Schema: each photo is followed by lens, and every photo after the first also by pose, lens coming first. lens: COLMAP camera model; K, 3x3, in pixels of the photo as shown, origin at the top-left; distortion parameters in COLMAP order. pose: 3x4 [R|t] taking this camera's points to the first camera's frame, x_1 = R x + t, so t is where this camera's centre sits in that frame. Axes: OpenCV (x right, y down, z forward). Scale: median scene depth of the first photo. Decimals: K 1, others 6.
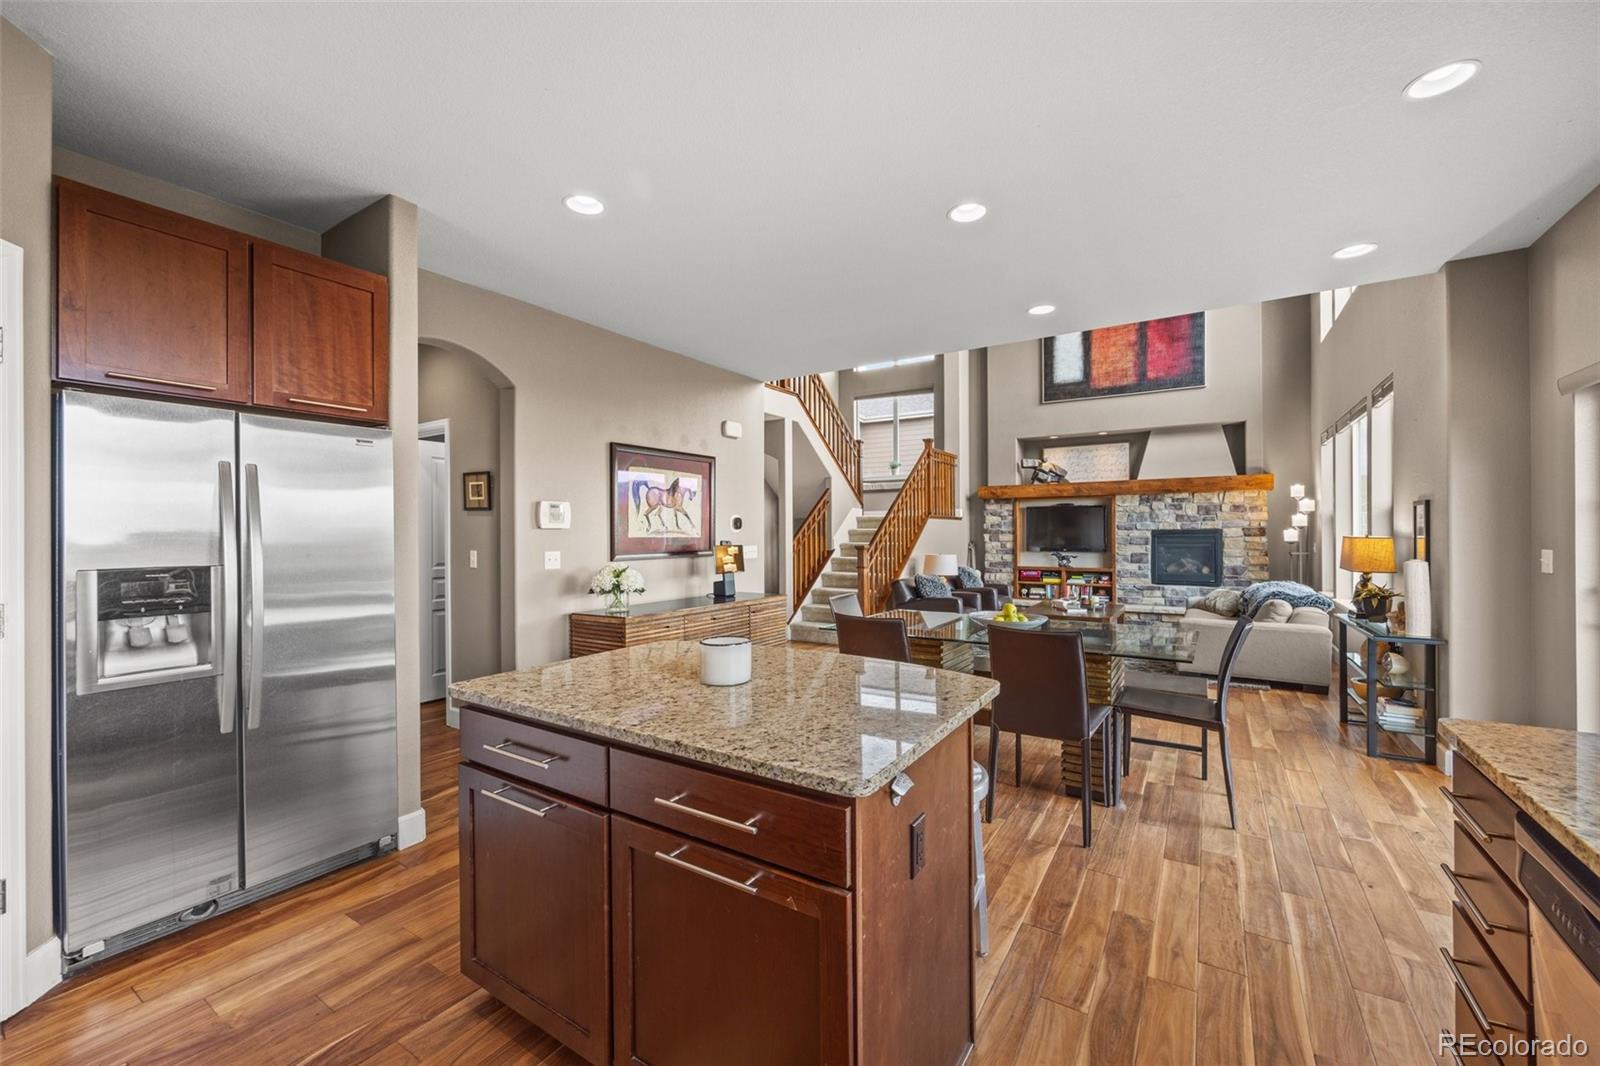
lens RADIAL K [[640.3, 0, 797.4], [0, 640.3, 531.5], [0, 0, 1]] dist [-0.007561, 0.001664]
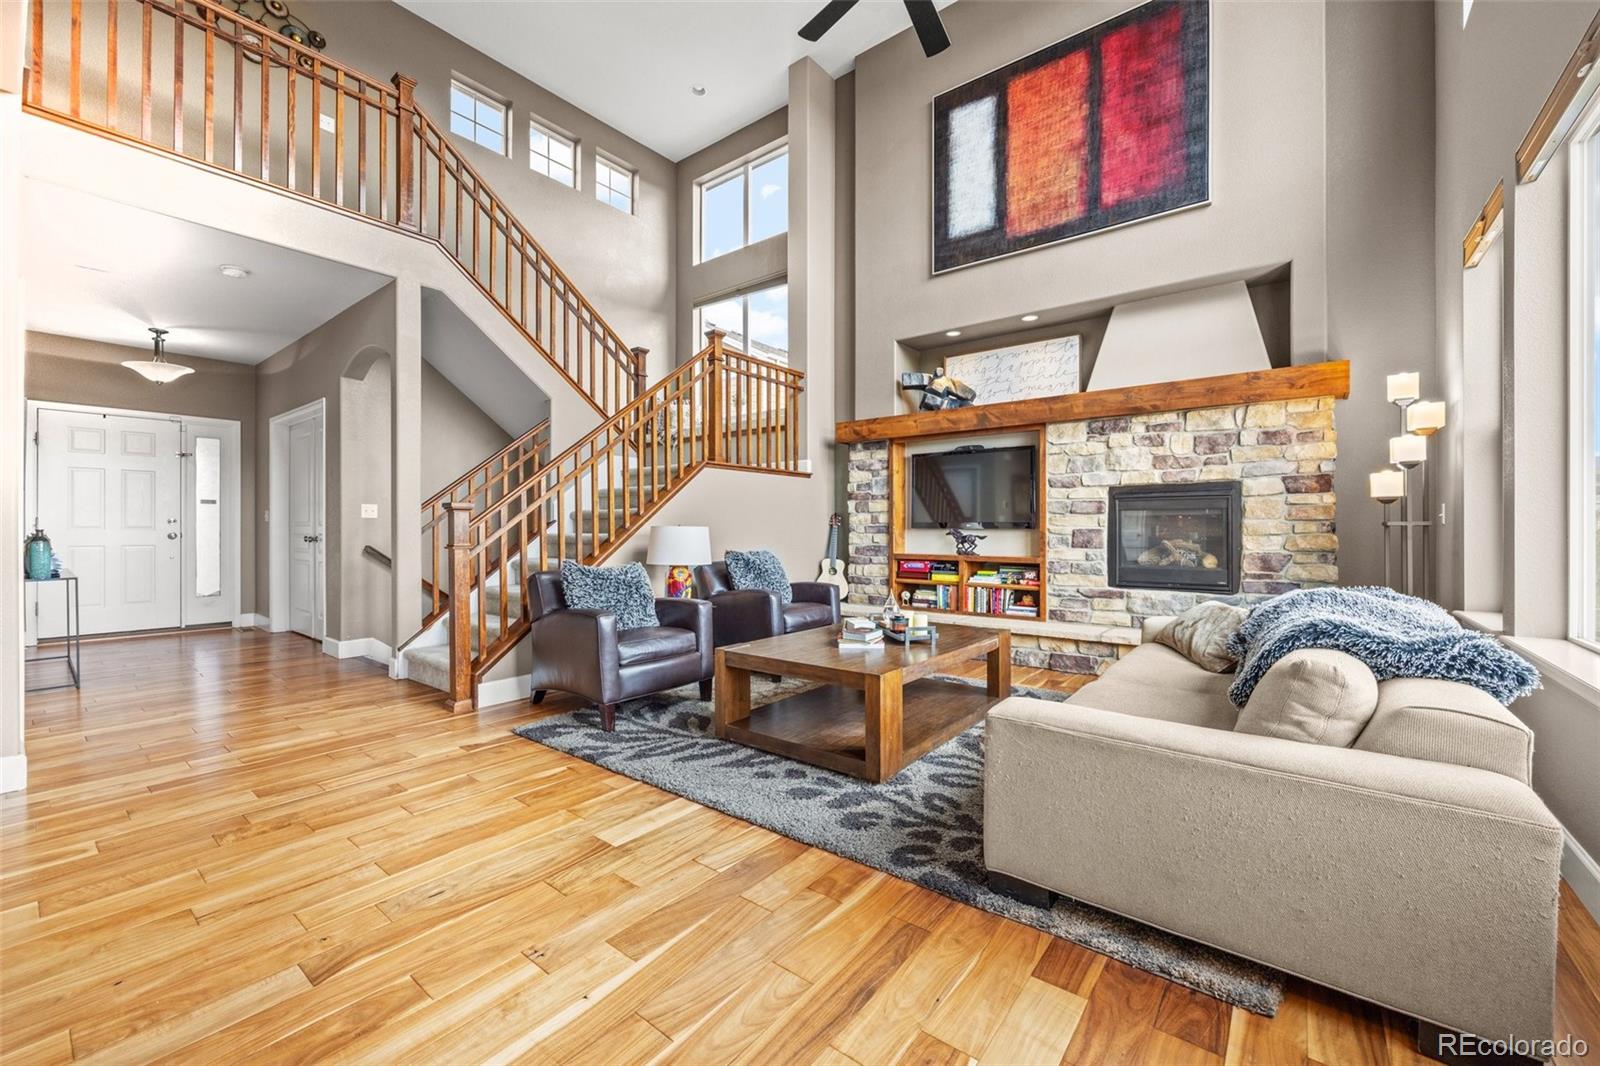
lens RADIAL K [[640.3, 0, 798.1], [0, 640.3, 528.2], [0, 0, 1]] dist [-0.007561, 0.001664]
pose [[0.995238, 0.004713, -0.097366, 0.351923], [-0.004355, 0.999983, 0.003893, 0.032473], [0.097382, -0.003450, 0.995241, 0.445521]]
